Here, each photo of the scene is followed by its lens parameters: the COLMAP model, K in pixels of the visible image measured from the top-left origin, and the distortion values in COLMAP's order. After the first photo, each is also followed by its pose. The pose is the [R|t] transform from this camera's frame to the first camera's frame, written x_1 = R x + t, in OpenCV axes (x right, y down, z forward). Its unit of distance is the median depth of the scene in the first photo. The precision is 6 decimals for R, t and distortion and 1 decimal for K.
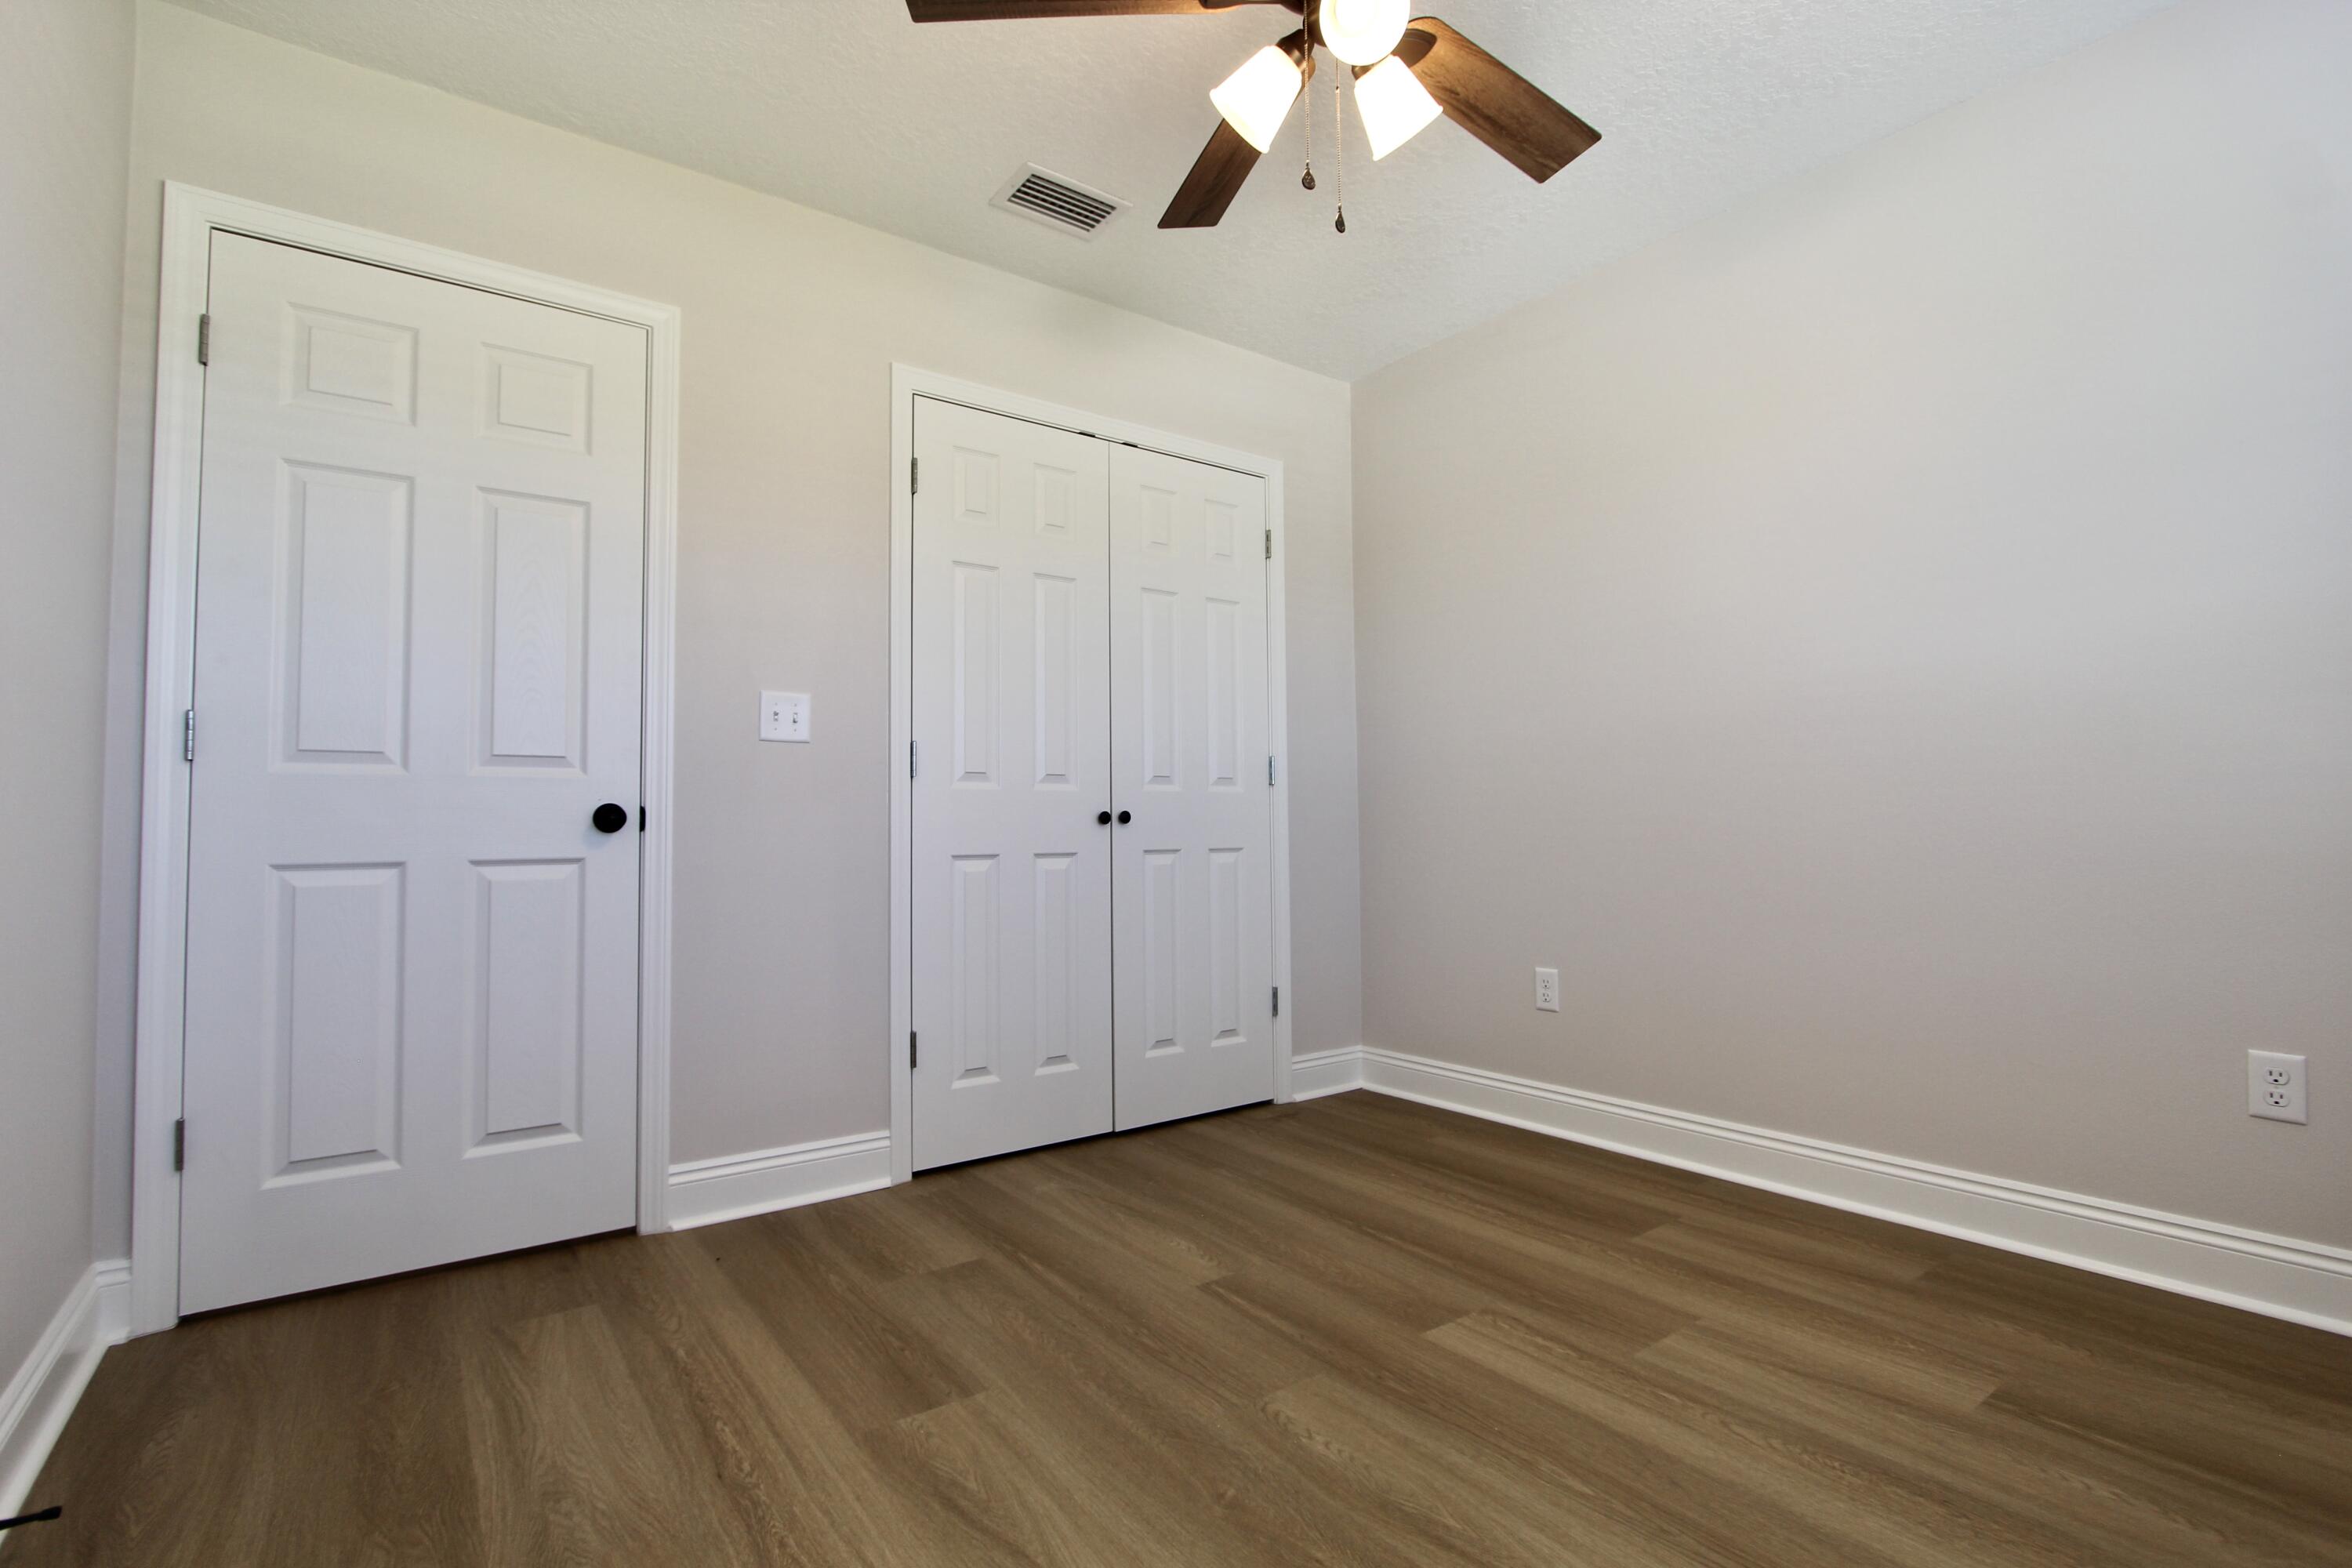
lens RADIAL K [[1100.2, 0, 1176.7], [0, 1100.2, 791.3], [0, 0, 1]] dist [-0.016892, 0.003276]
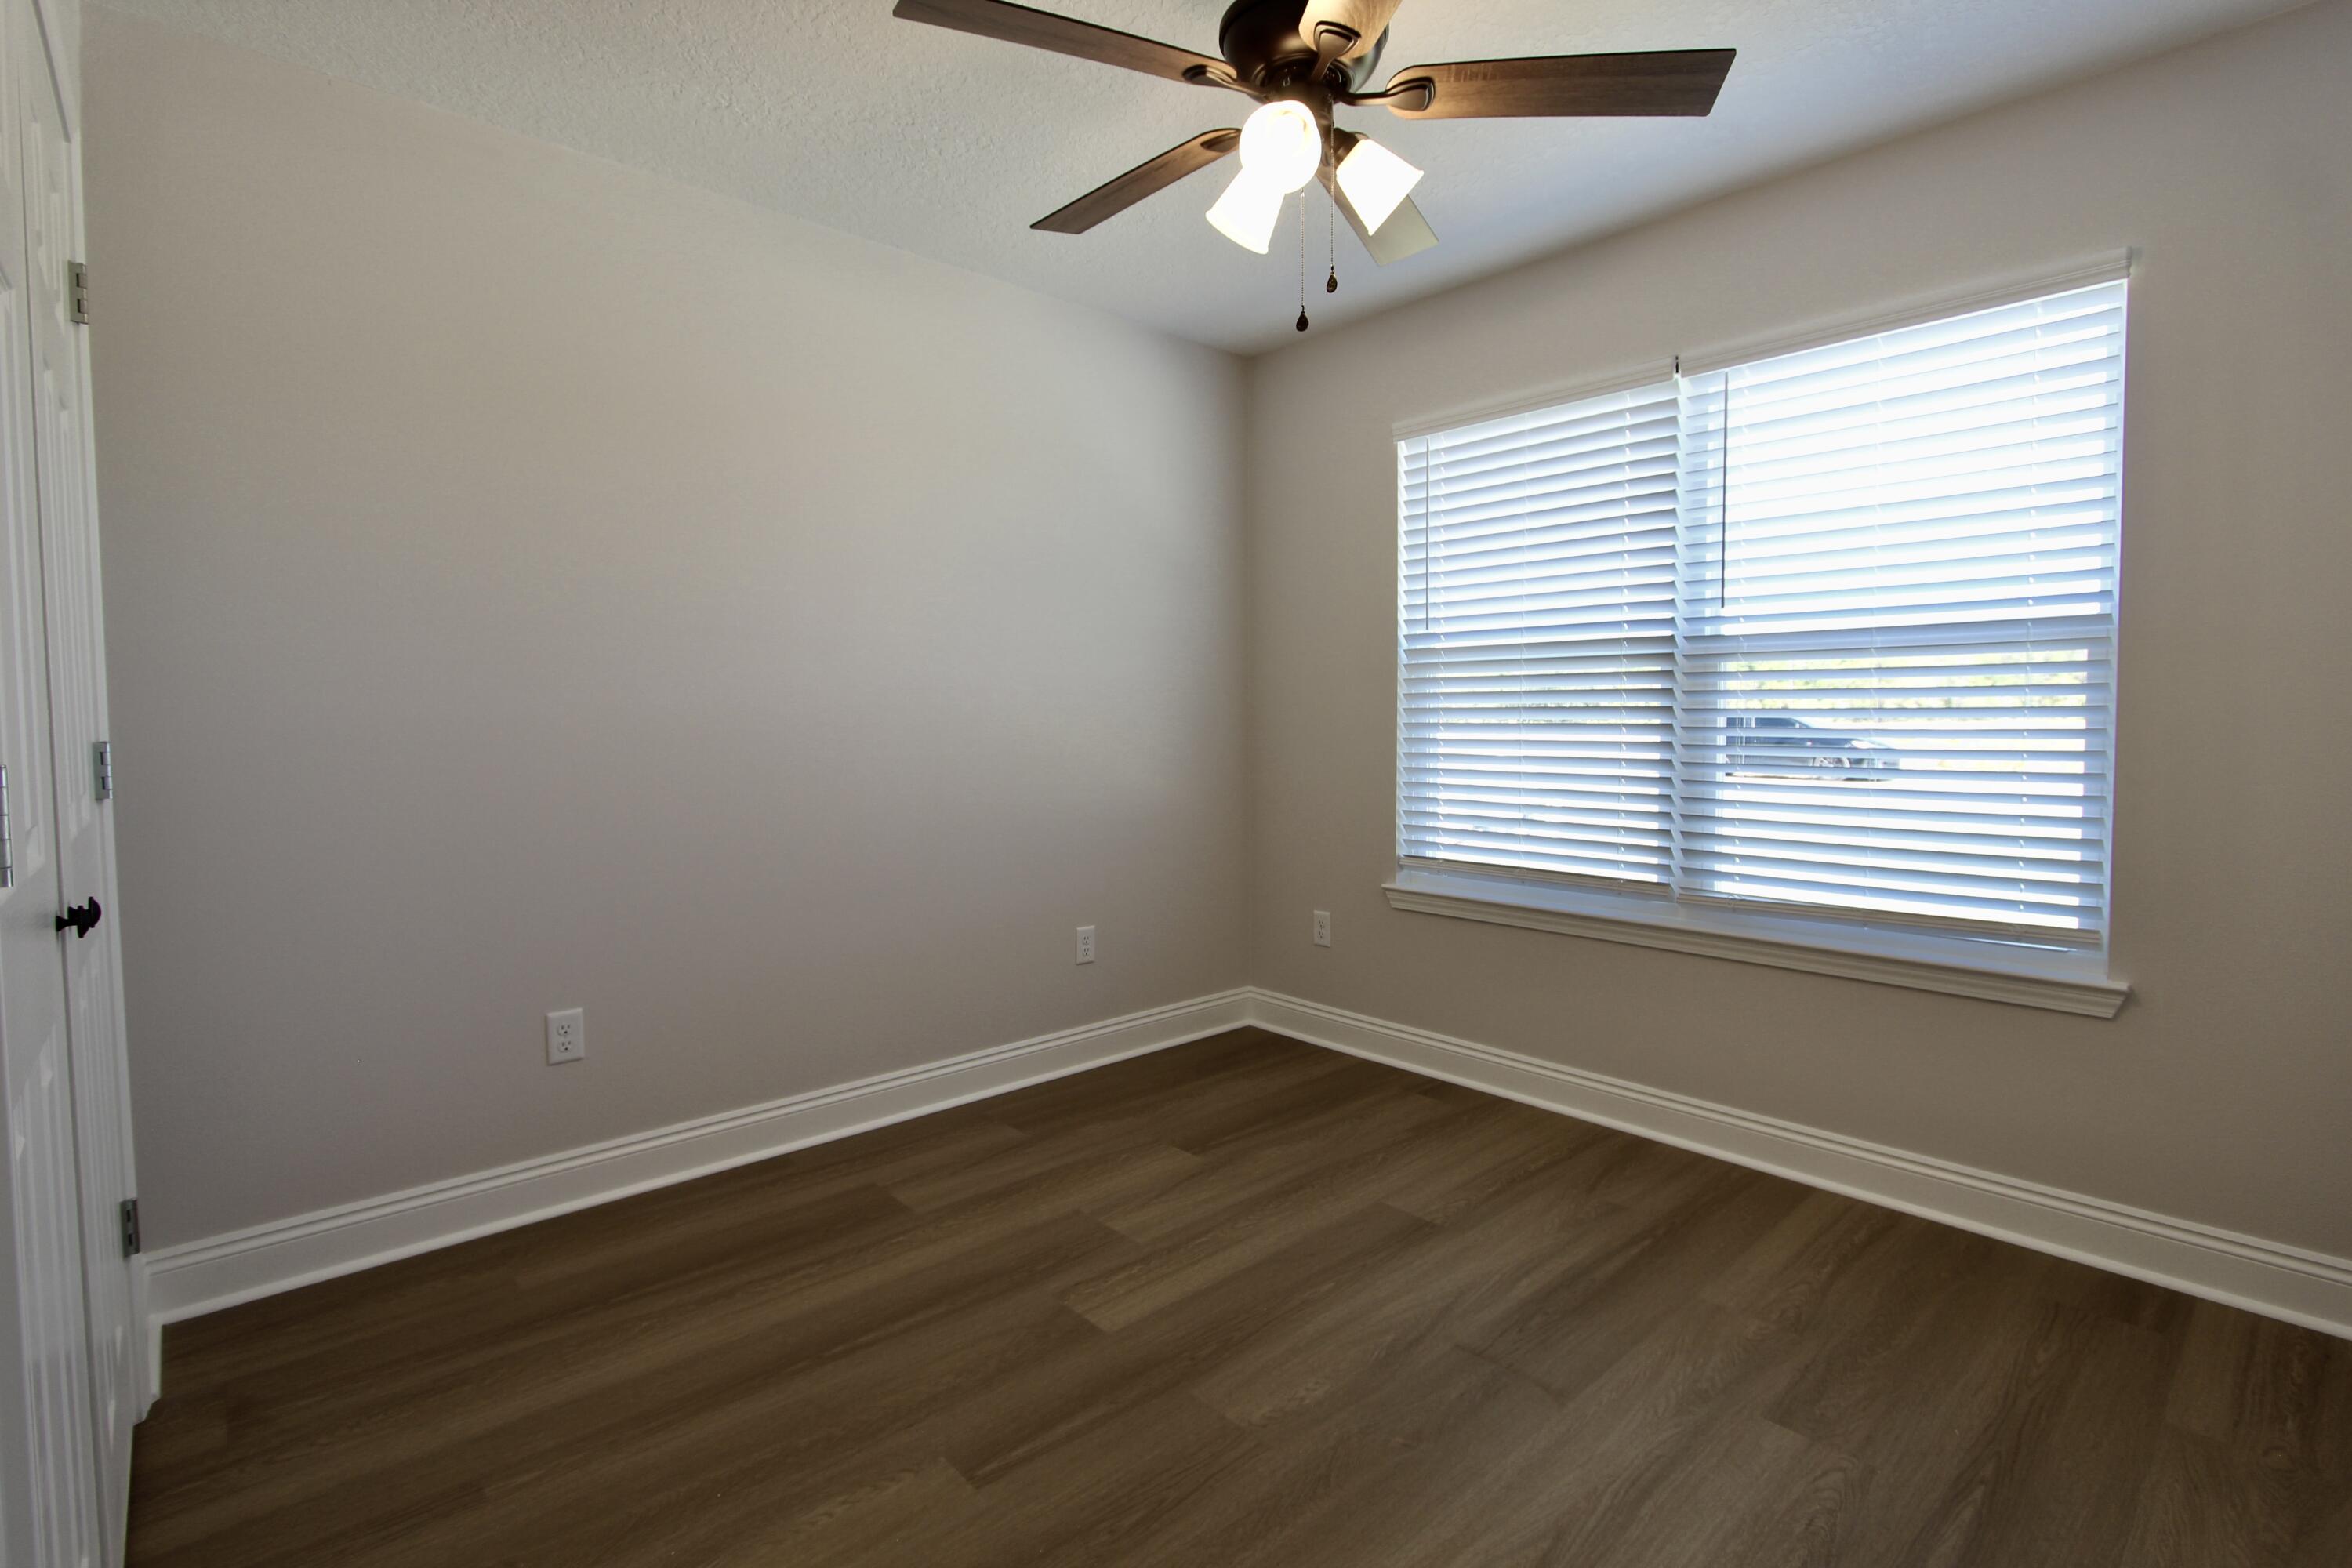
lens RADIAL K [[1100.2, 0, 1168.1], [0, 1100.2, 780.4], [0, 0, 1]] dist [-0.016892, 0.003276]
pose [[-0.111506, -0.049643, 0.992523, -0.780802], [-0.027563, 0.998522, 0.046847, -0.089036], [-0.993381, -0.022133, -0.112710, 1.027099]]
